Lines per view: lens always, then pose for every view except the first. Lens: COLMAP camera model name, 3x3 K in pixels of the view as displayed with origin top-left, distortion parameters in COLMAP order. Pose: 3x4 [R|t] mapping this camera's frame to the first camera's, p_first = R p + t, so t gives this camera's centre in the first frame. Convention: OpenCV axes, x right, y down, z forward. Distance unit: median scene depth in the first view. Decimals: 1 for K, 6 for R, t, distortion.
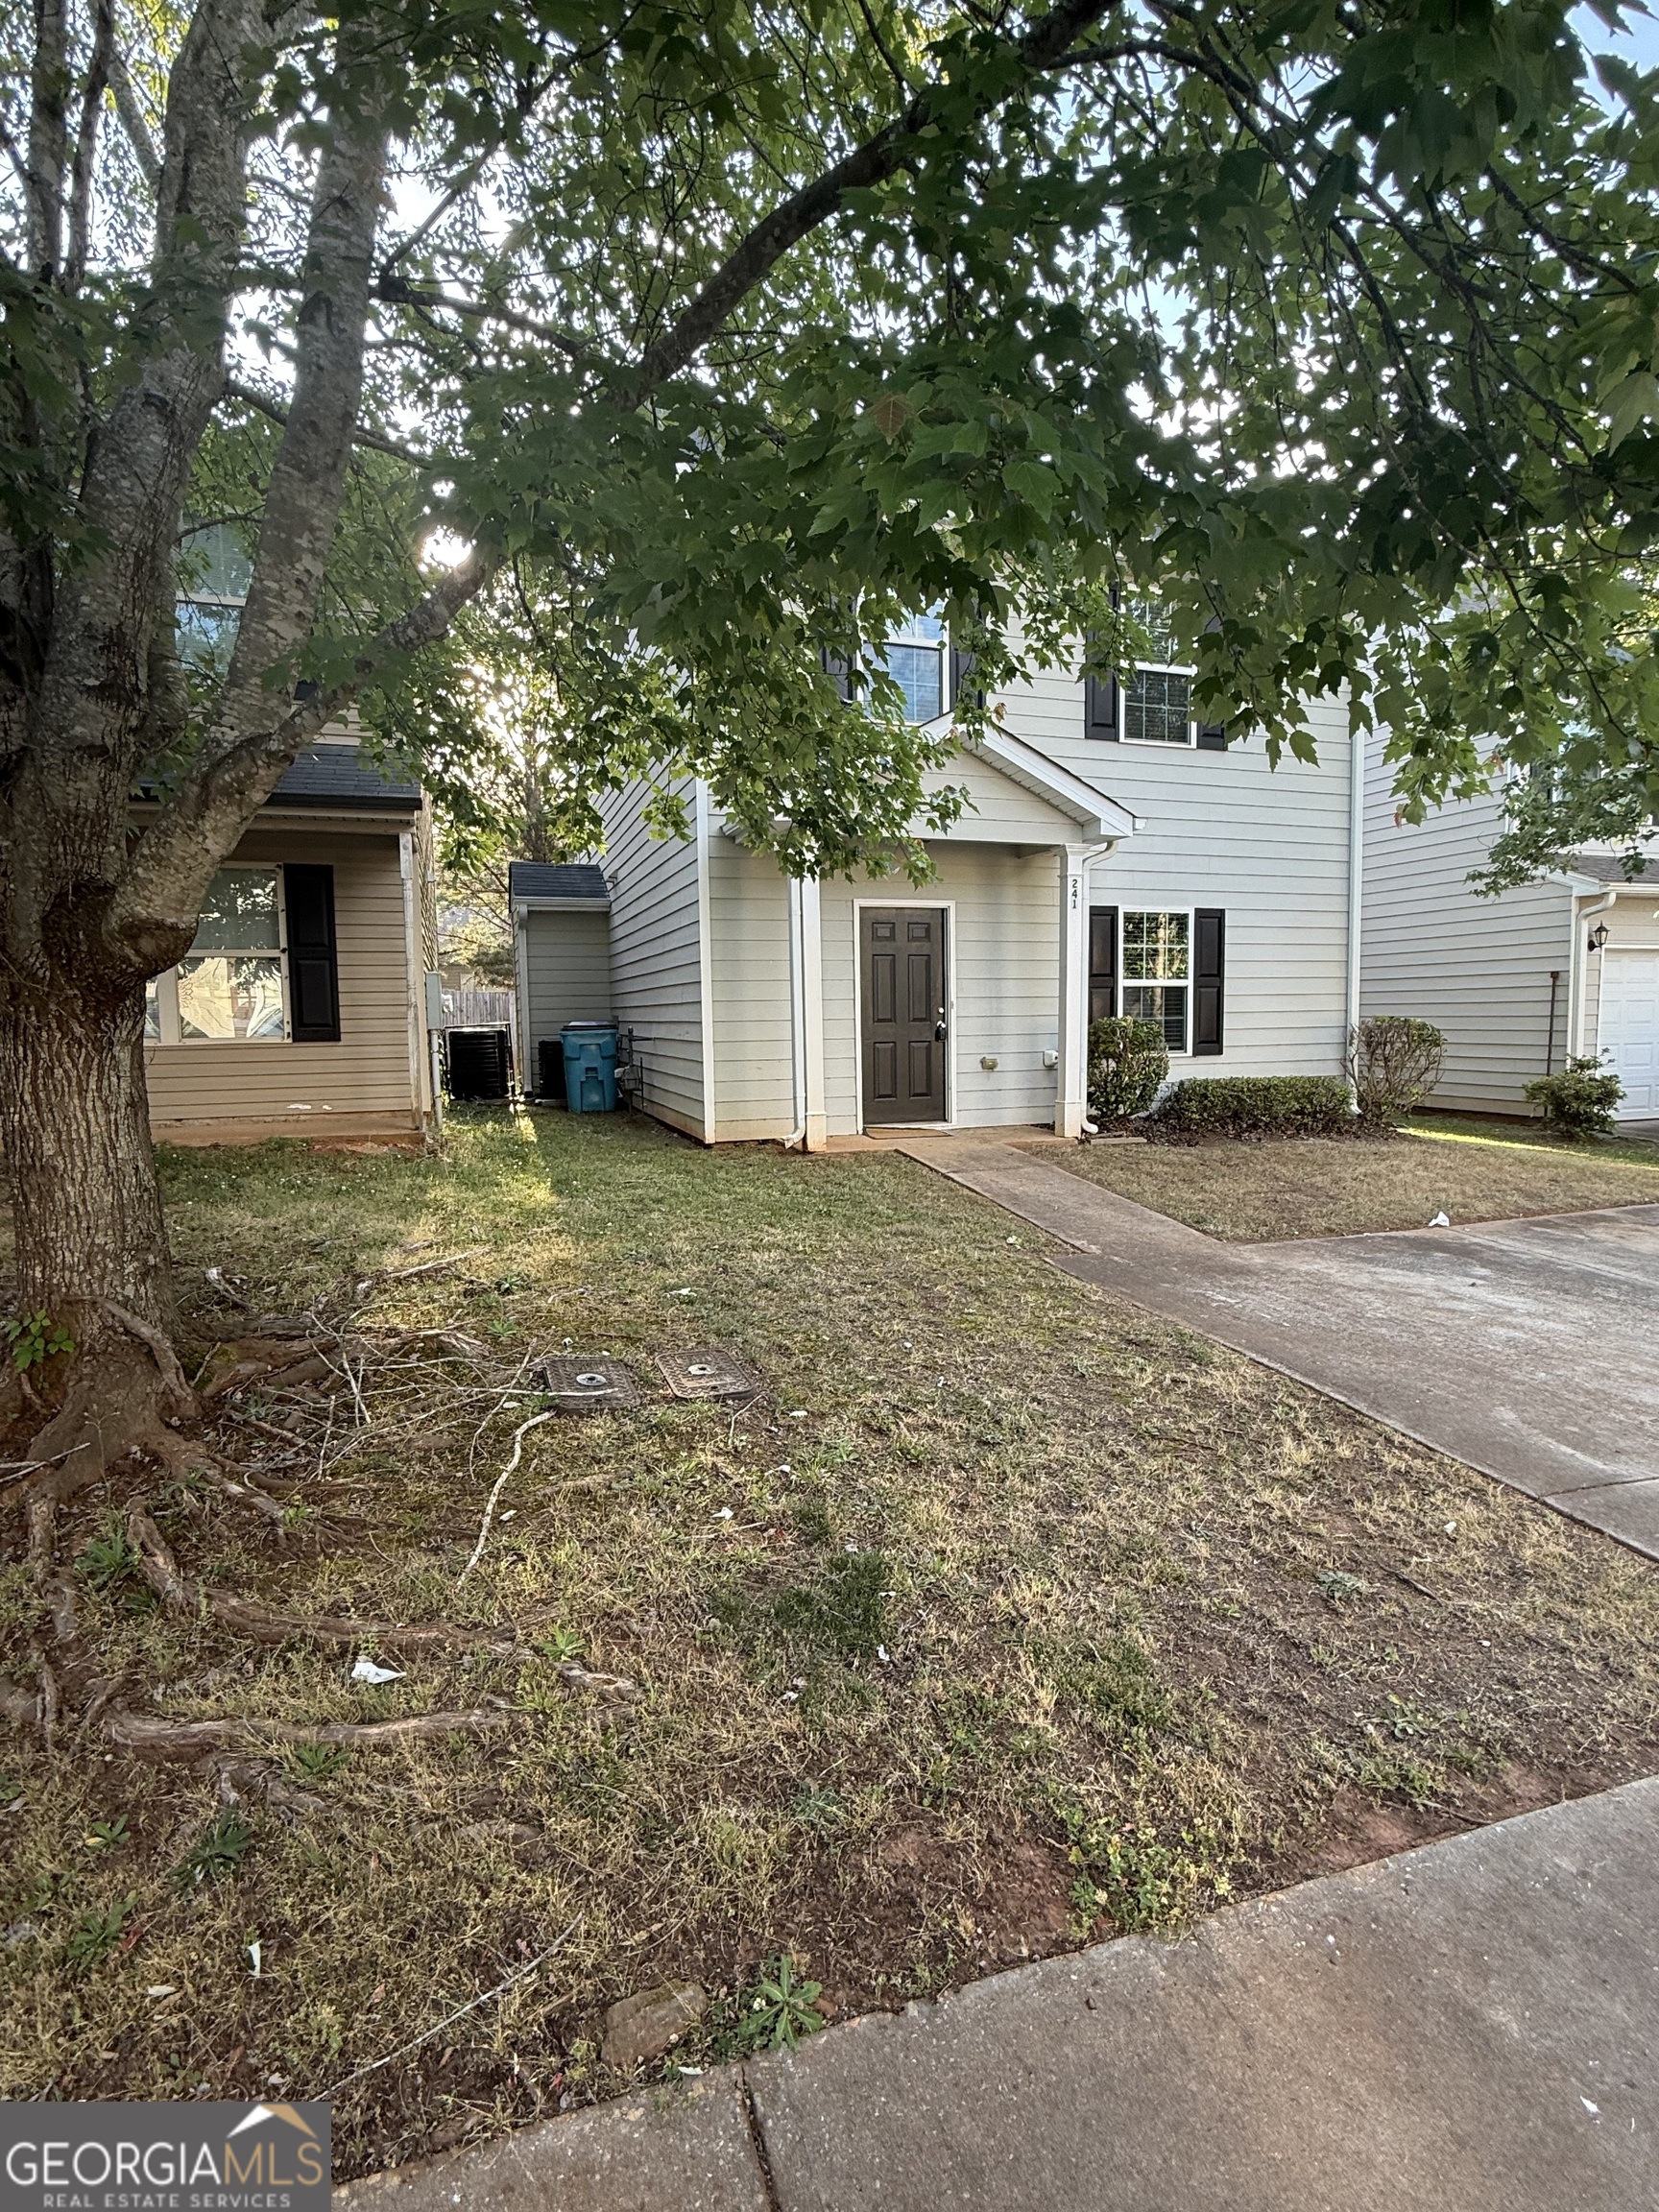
lens RADIAL K [[1084.0, 0, 818.9], [0, 1084.0, 1103.6], [0, 0, 1]] dist [-0.000481, 0.000013]
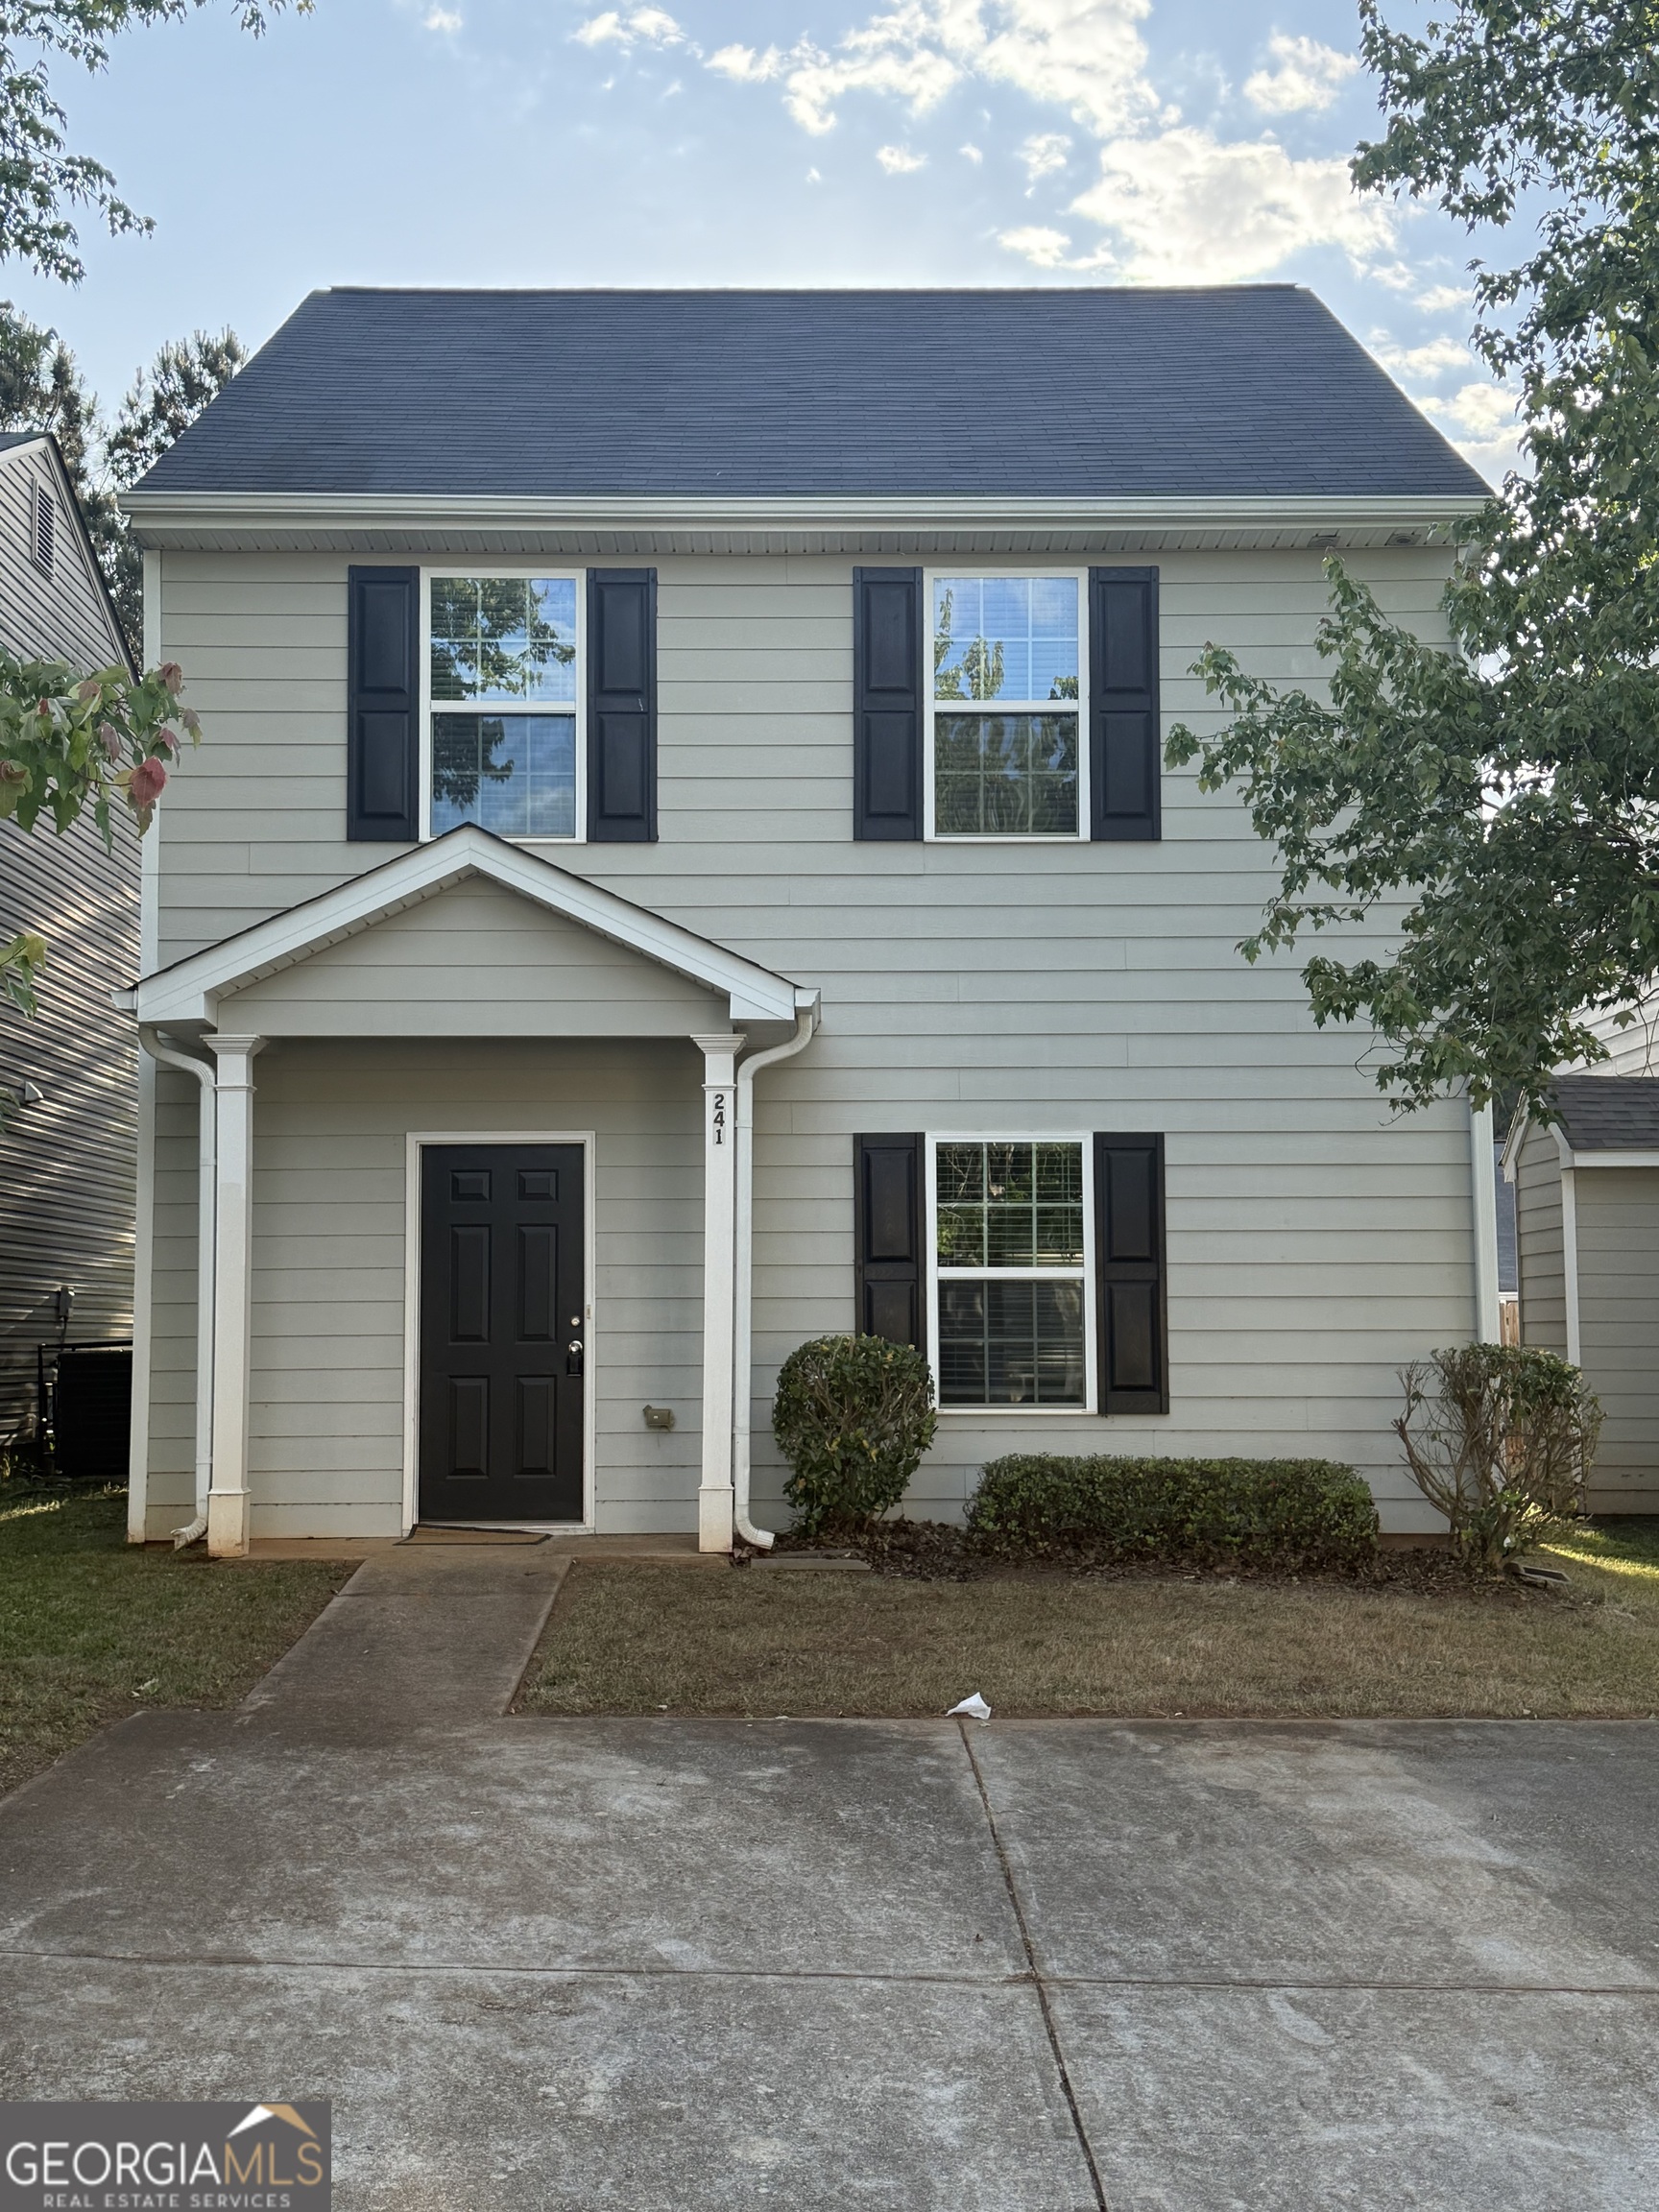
lens RADIAL K [[2497.2, 0, 818.6], [0, 2497.2, 1118.4], [0, 0, 1]] dist [0.064544, 0.000000]
pose [[0.949630, -0.015286, -0.313002, 0.615239], [-0.036329, 0.986705, -0.158408, 0.011316], [0.311262, 0.161800, 0.936449, -0.191849]]
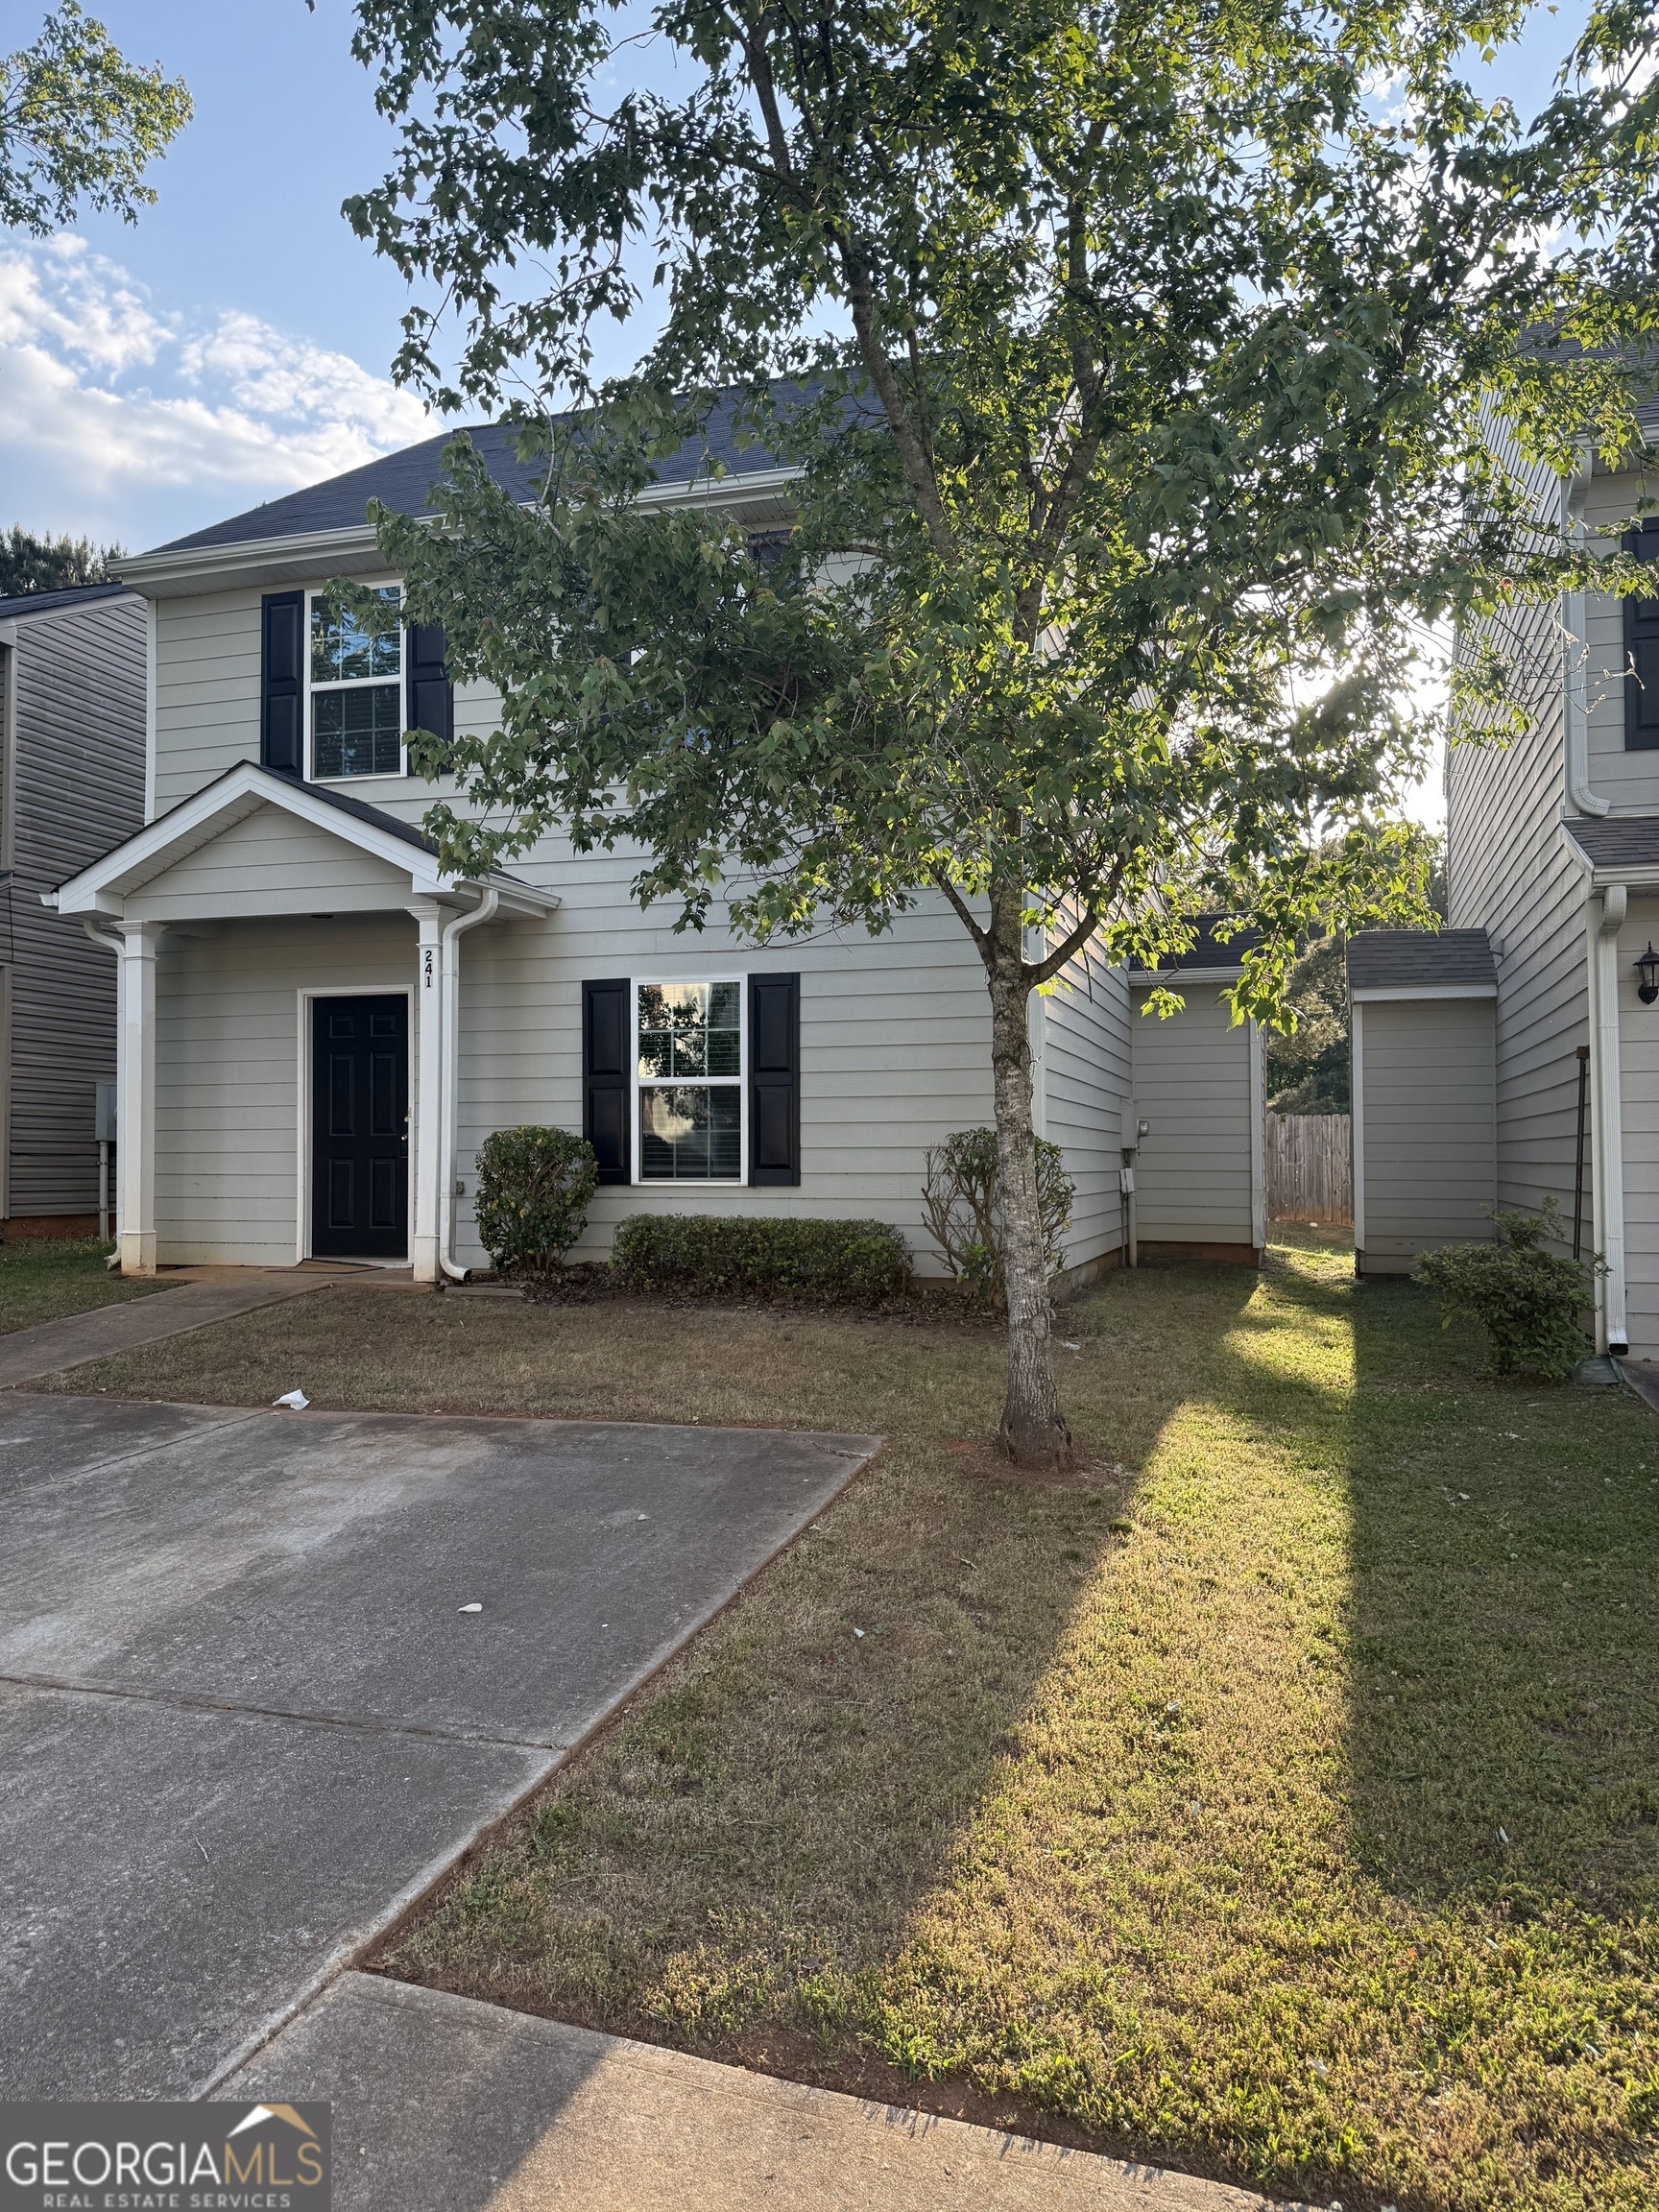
lens RADIAL K [[1556.1, 0, 835.7], [0, 1556.1, 1120.8], [0, 0, 1]] dist [0.054629, -0.075743]
pose [[0.815643, -0.001265, -0.578554, 0.995009], [-0.058414, 0.994708, -0.084526, -0.005036], [0.575599, 0.102739, 0.811253, 0.232985]]
